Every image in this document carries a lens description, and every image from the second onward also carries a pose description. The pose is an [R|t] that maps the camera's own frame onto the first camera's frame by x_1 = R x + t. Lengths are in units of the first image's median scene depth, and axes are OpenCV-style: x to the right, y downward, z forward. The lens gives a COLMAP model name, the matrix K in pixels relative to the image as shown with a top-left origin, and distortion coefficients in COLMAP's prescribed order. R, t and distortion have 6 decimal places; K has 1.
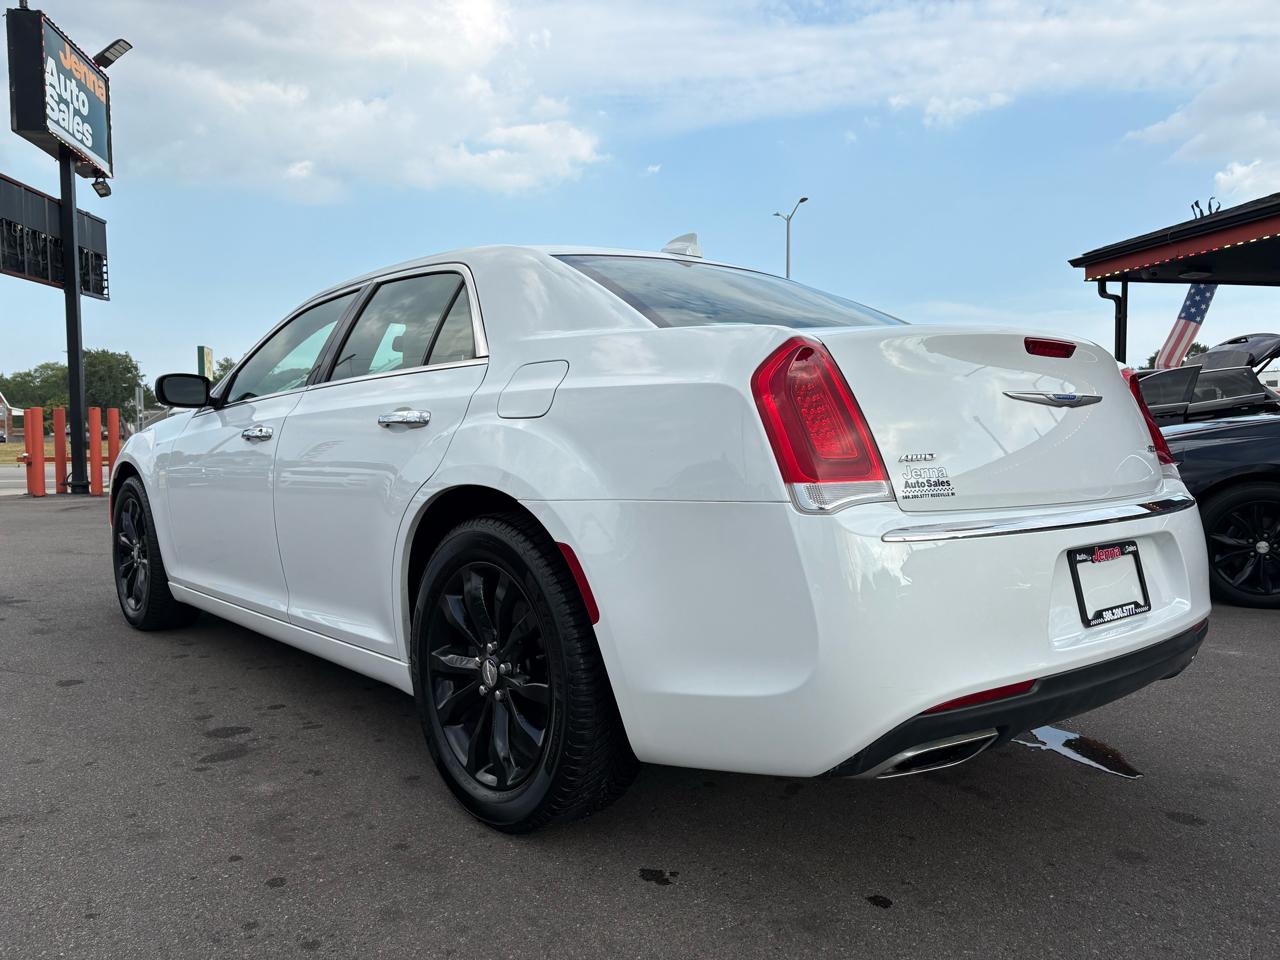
lens RADIAL K [[963.0, 0, 634.5], [0, 963.0, 479.5], [0, 0, 1]] dist [0.102221, -0.114025]
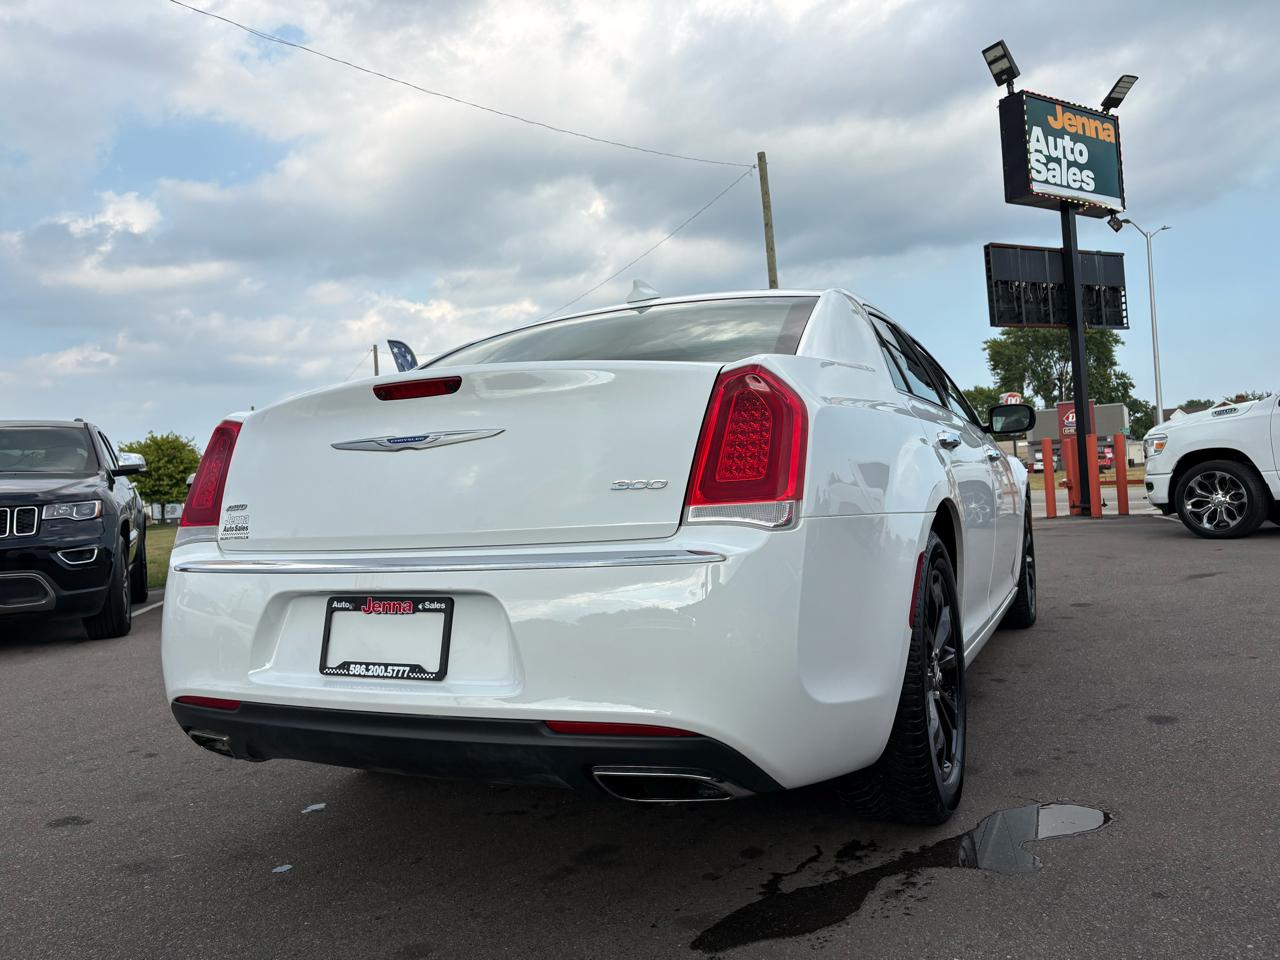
lens RADIAL K [[963.0, 0, 634.5], [0, 963.0, 479.5], [0, 0, 1]] dist [0.102221, -0.114025]
pose [[0.374341, -0.021012, -0.927053, 0.255596], [0.003580, 0.999769, -0.021215, -0.004651], [0.927284, 0.004622, 0.374329, 0.154300]]
